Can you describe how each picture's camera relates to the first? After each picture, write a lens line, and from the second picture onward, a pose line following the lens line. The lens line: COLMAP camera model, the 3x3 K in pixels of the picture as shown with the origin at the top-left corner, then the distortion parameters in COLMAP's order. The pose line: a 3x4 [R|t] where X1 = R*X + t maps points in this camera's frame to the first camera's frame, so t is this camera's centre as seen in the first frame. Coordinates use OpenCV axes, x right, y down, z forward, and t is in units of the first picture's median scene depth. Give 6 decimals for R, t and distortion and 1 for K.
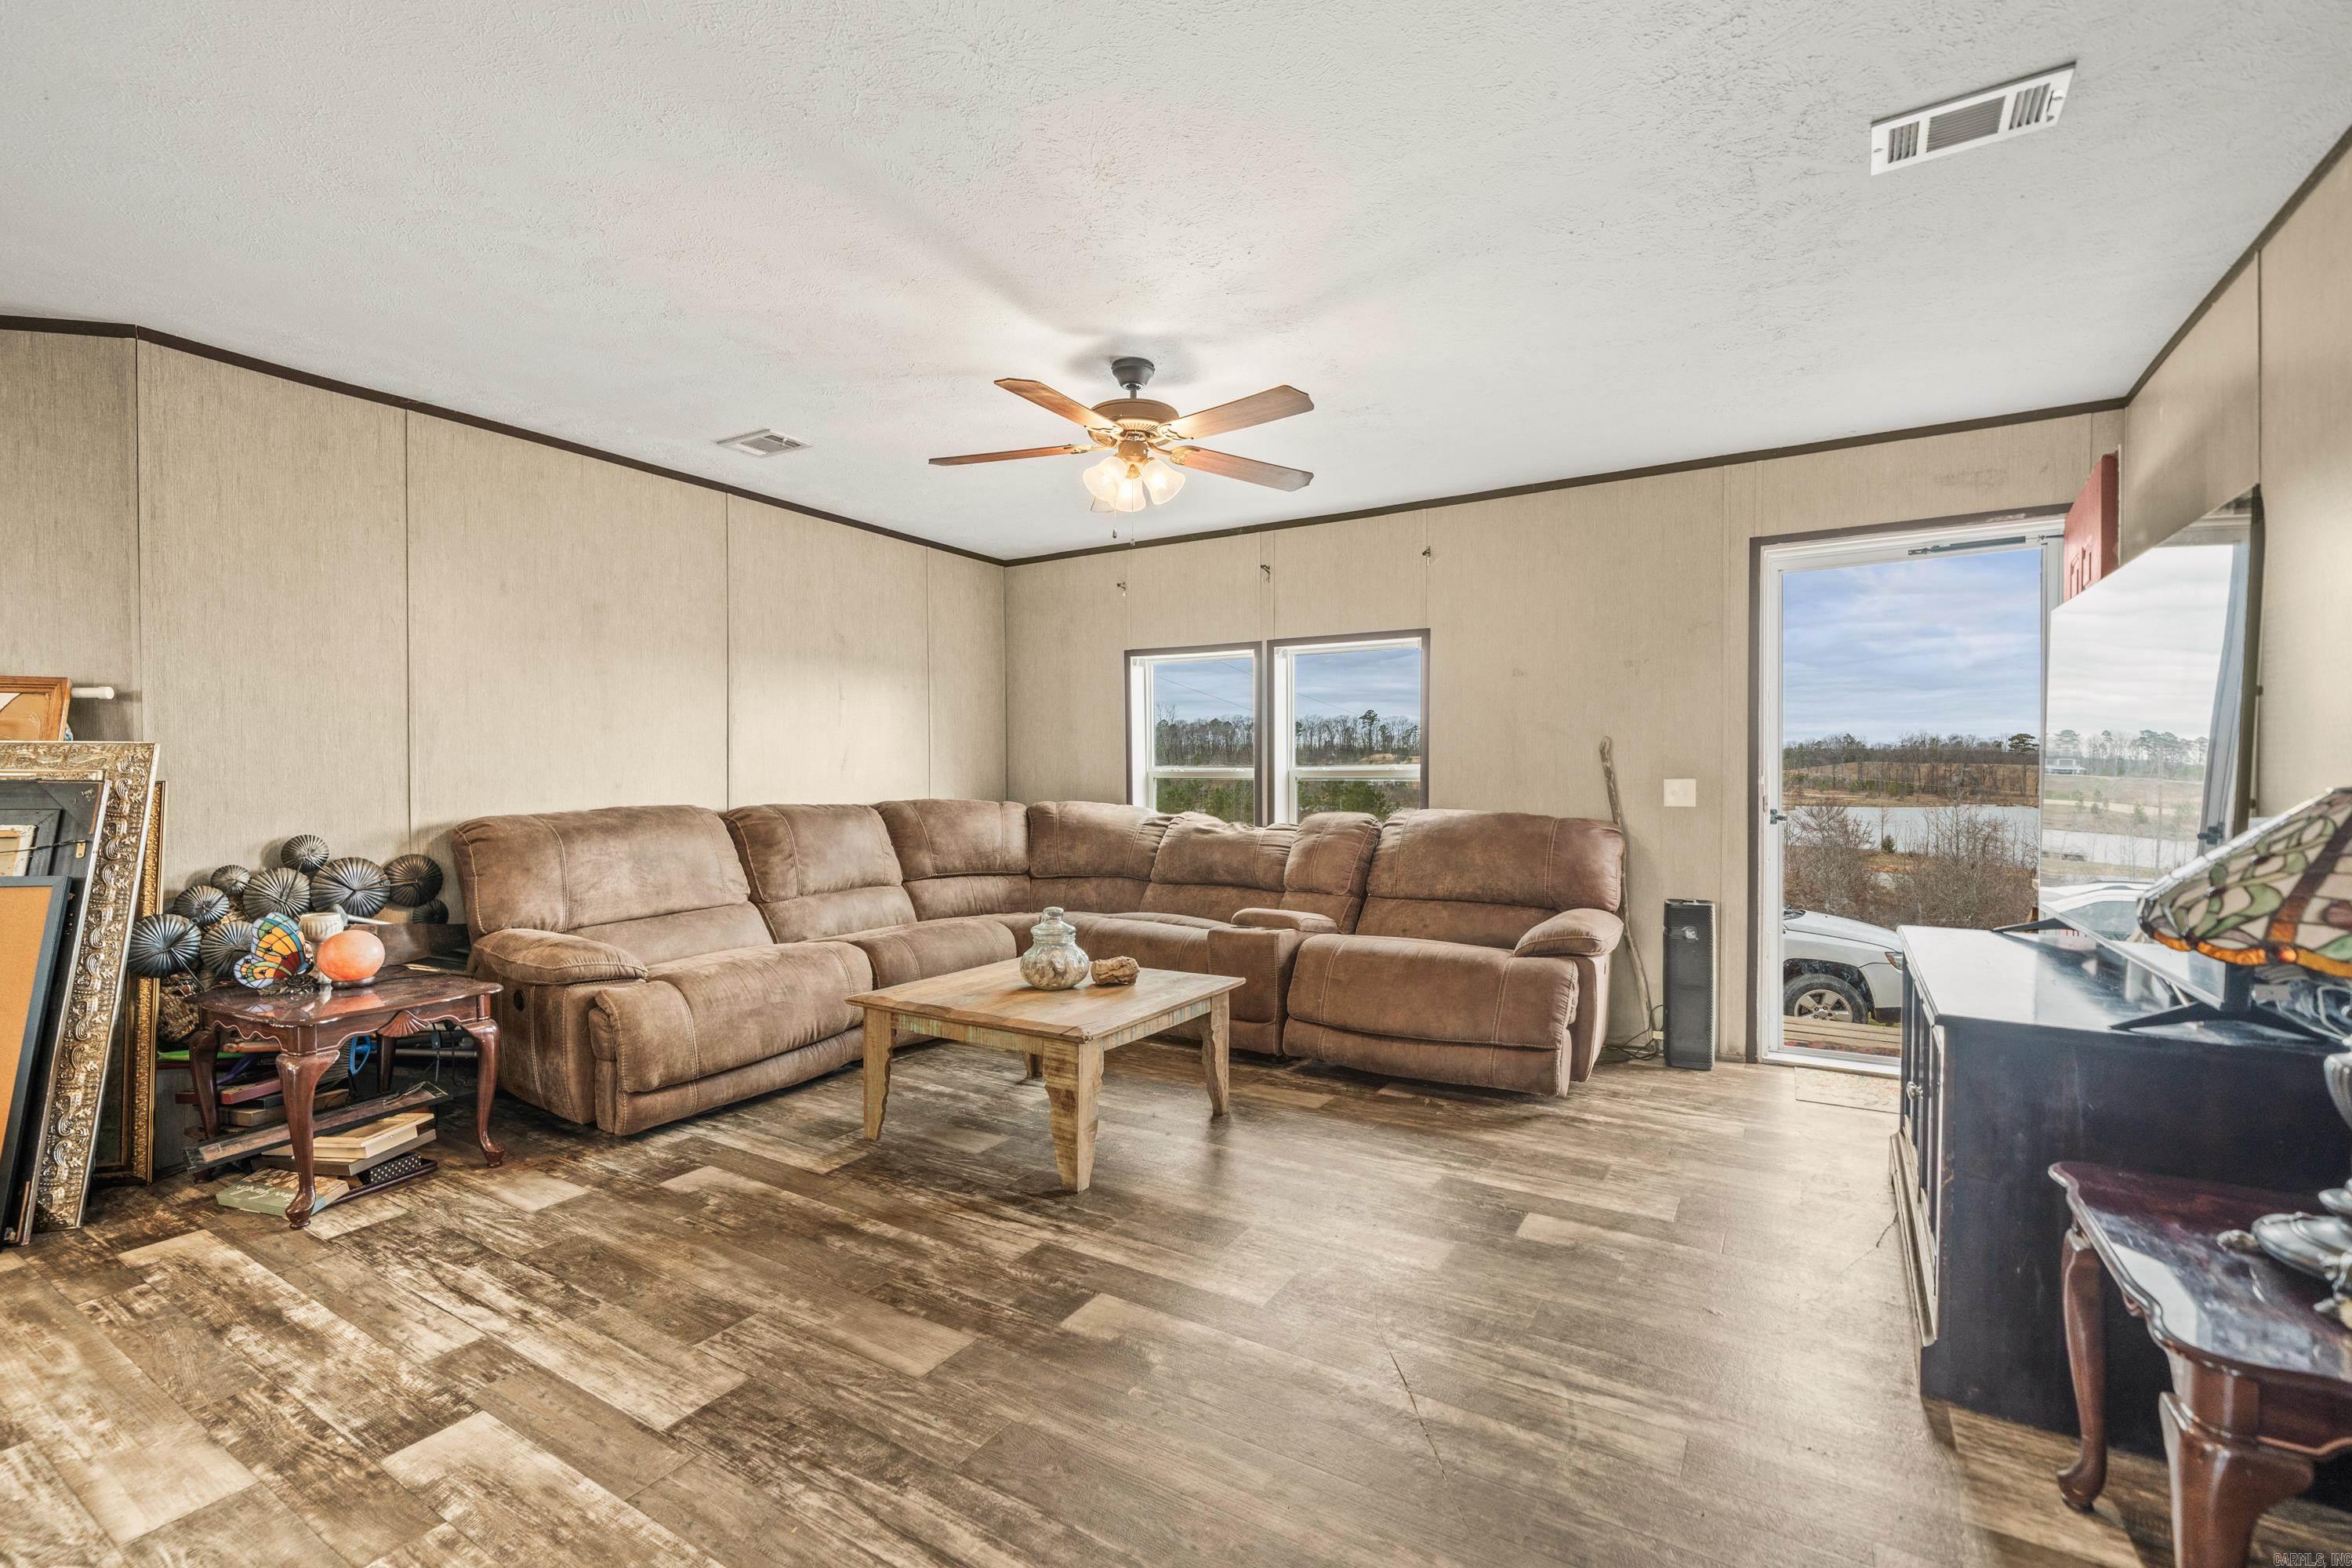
lens RADIAL K [[985.0, 0, 1133.5], [0, 985.0, 789.7], [0, 0, 1]] dist [-0.000949, -0.000669]
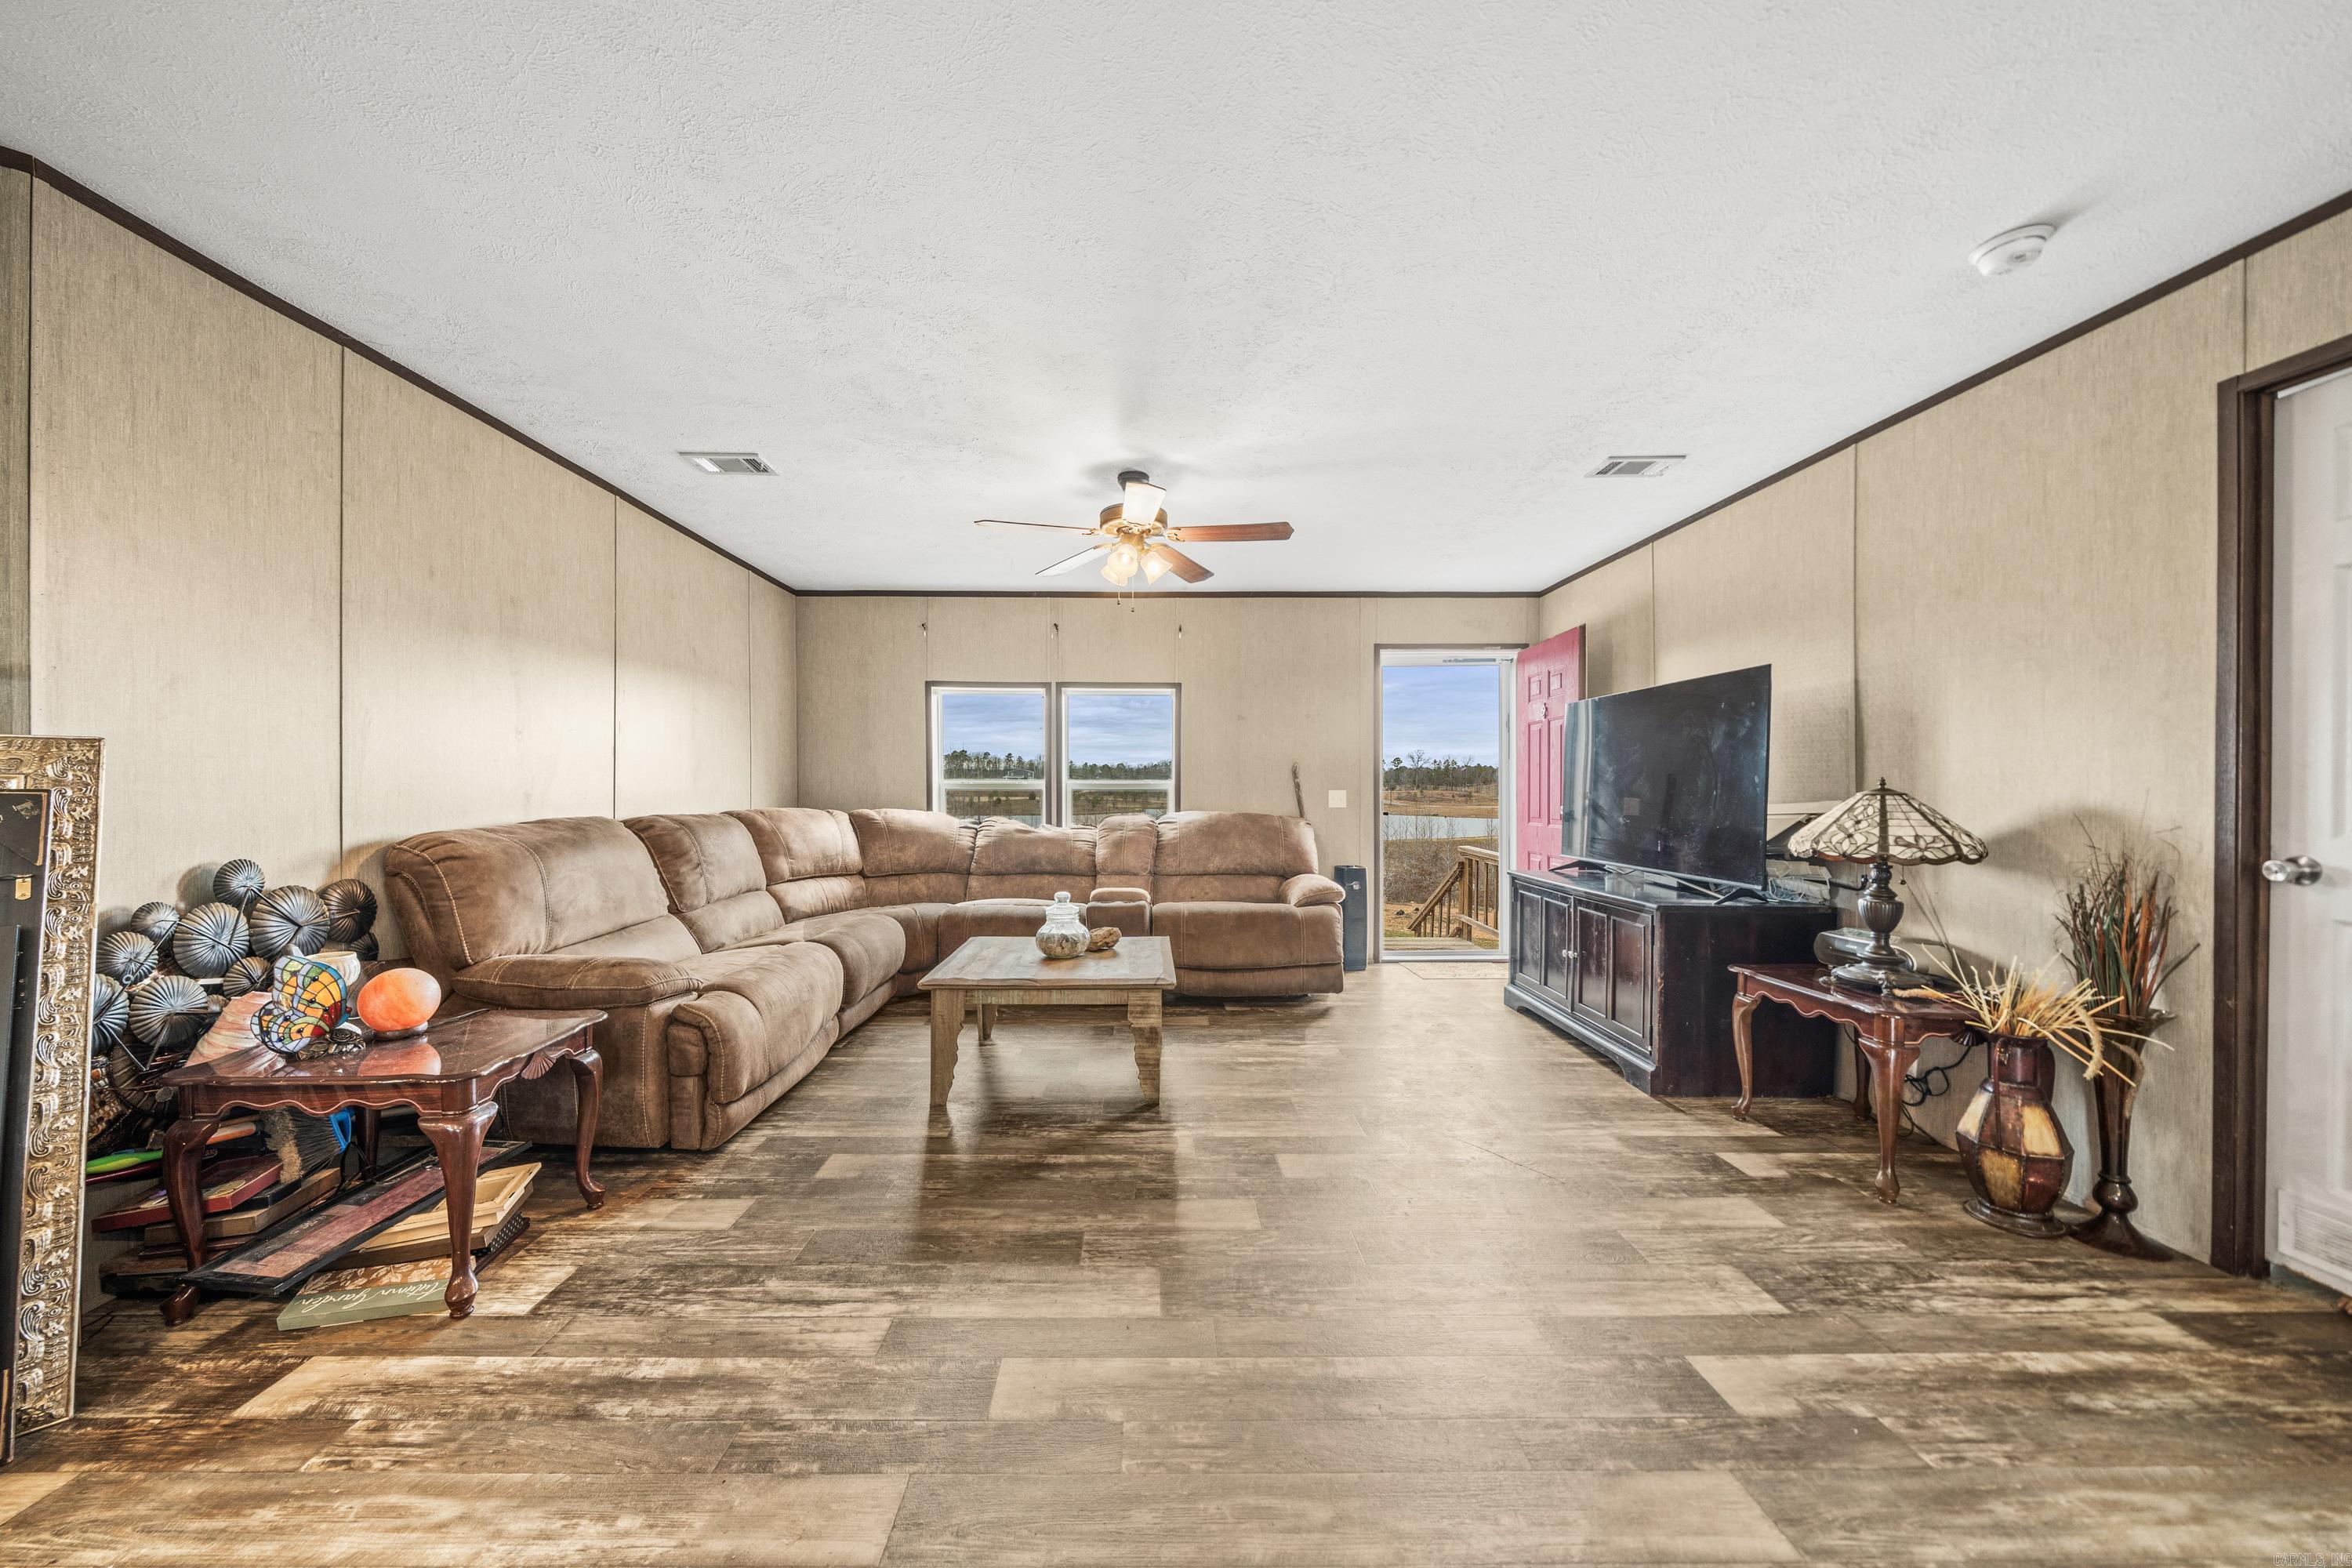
lens RADIAL K [[823.6, 0, 1104.5], [0, 823.6, 787.9], [0, 0, 1]] dist [-0.004611, 0.000358]
pose [[0.853956, 0.002451, 0.520339, -0.542027], [0.004706, 0.999912, -0.012432, 0.000375], [-0.520323, 0.013065, 0.853869, 0.073098]]
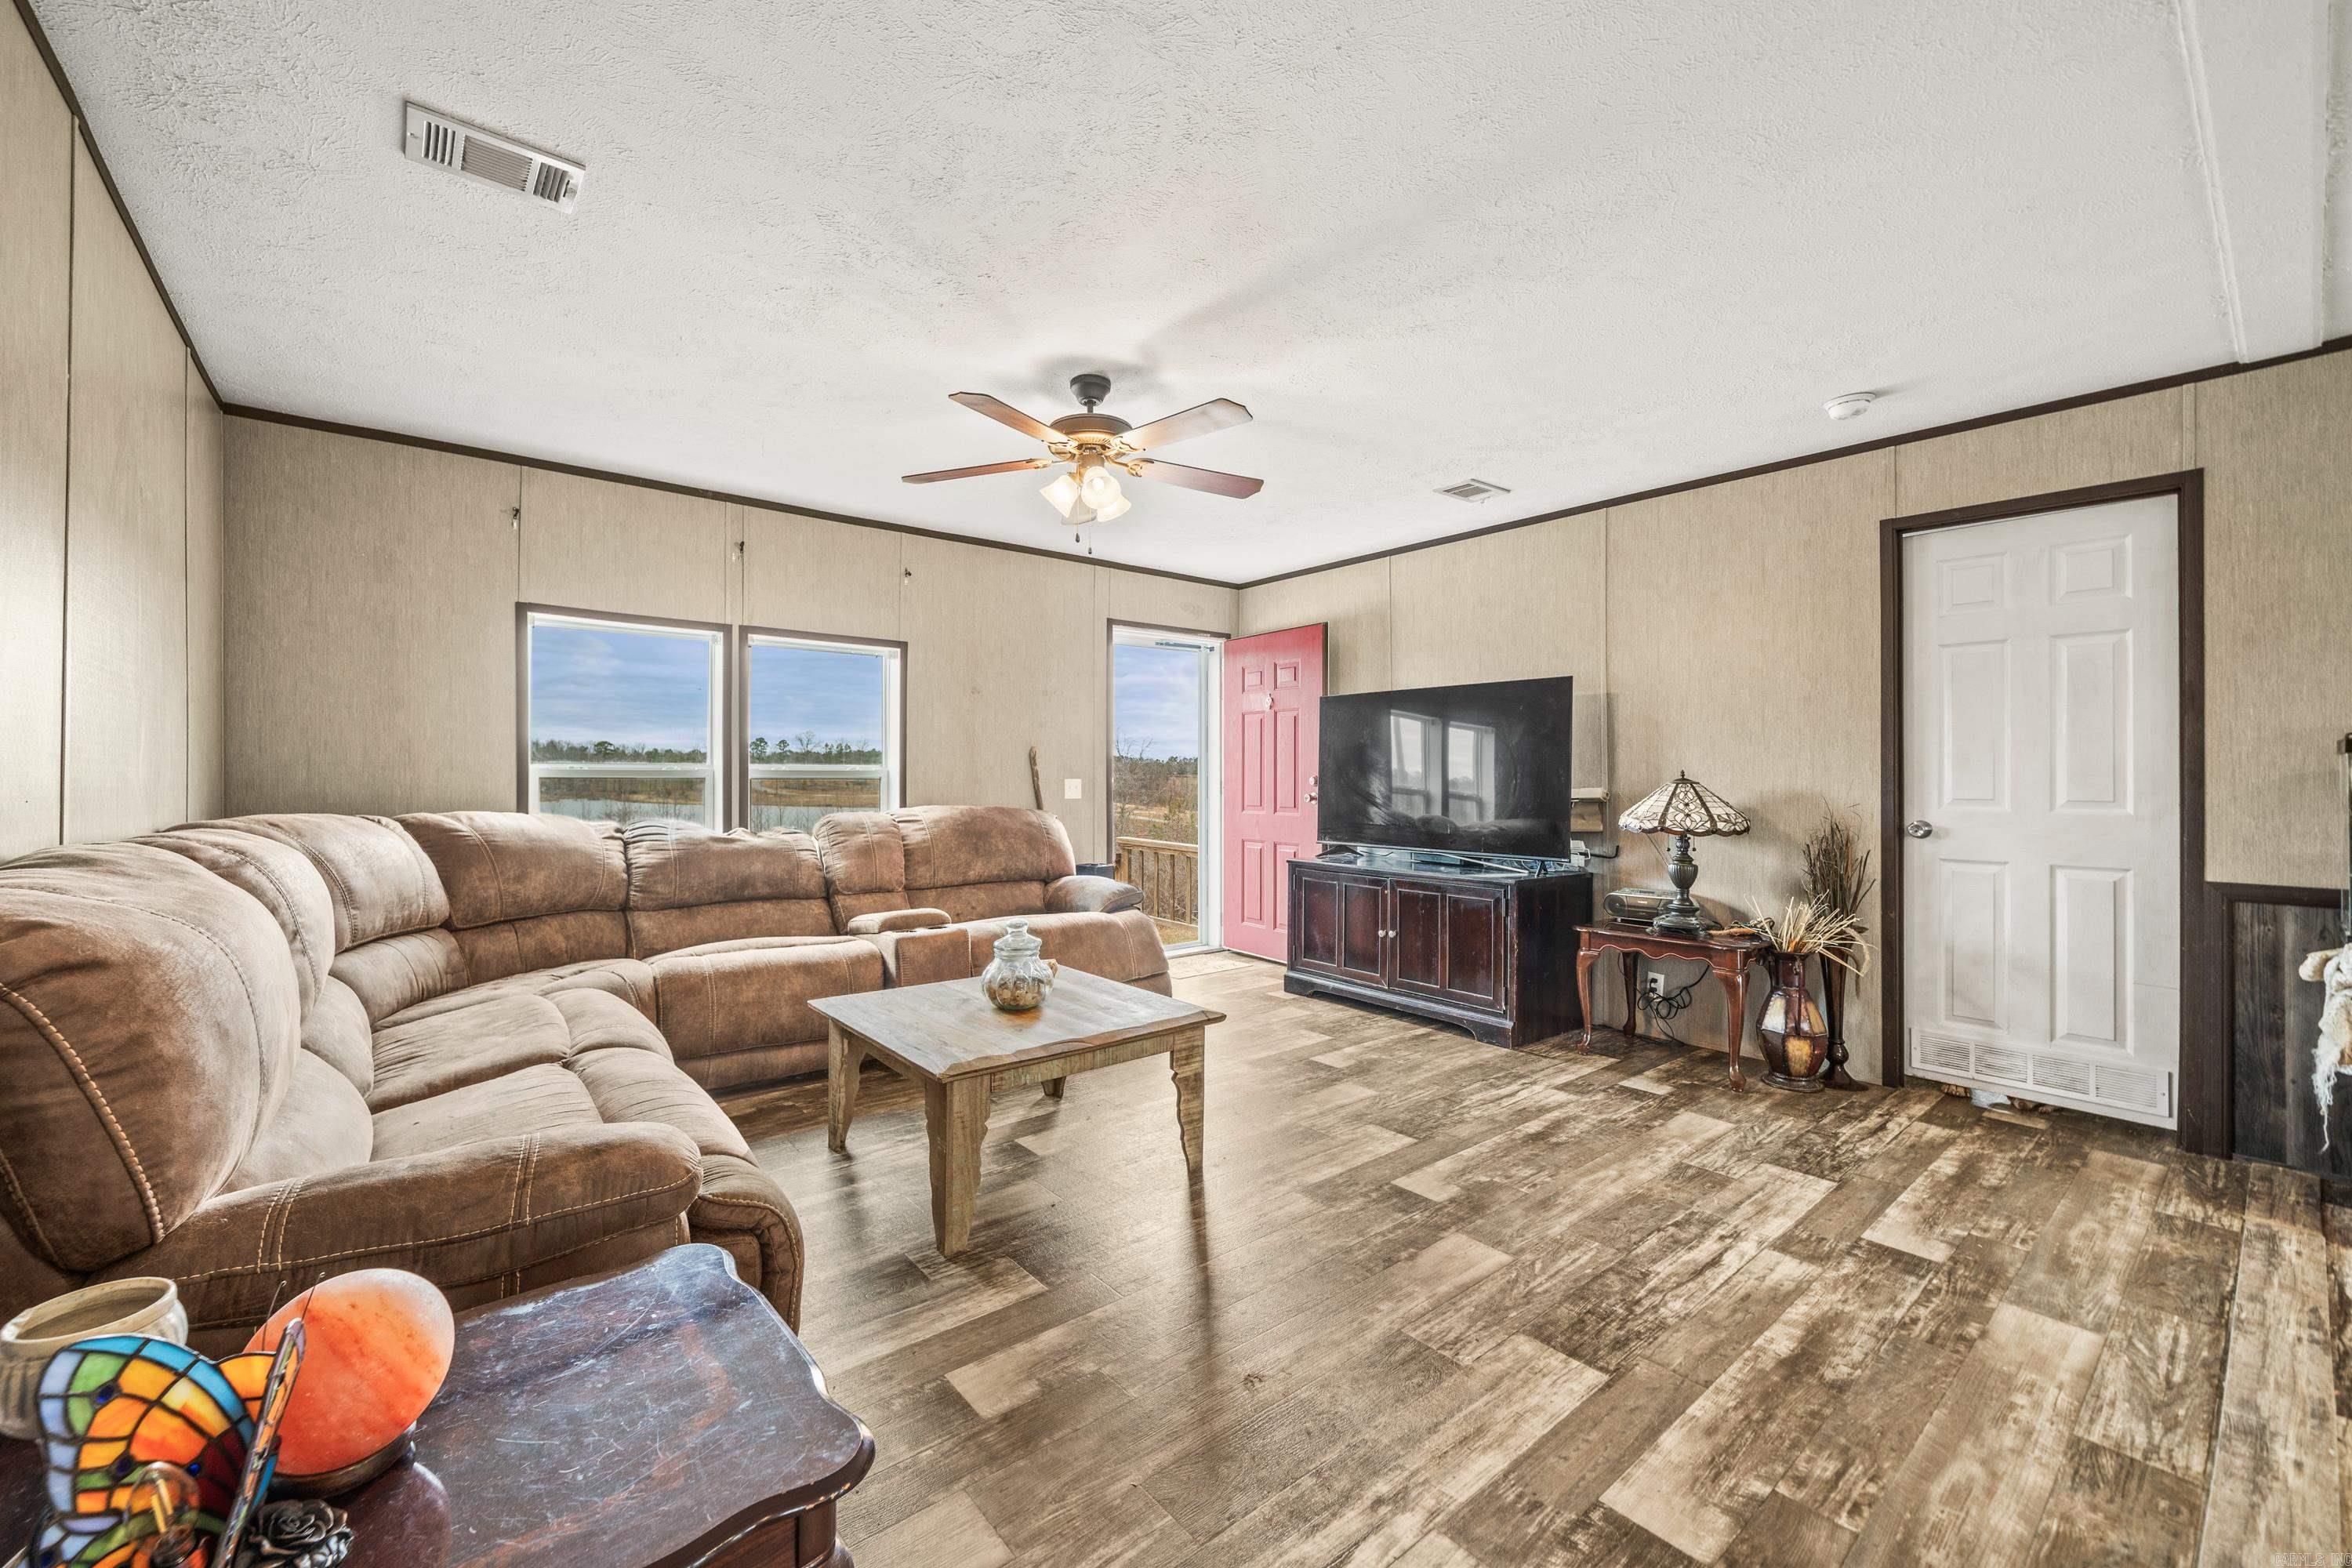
lens RADIAL K [[950.0, 0, 1140.1], [0, 950.0, 766.3], [0, 0, 1]] dist [0.000313, -0.000271]
pose [[0.339024, 0.012352, 0.940696, -0.815670], [0.009799, 0.999813, -0.016659, -0.006362], [-0.940727, 0.014866, 0.338840, 0.535705]]
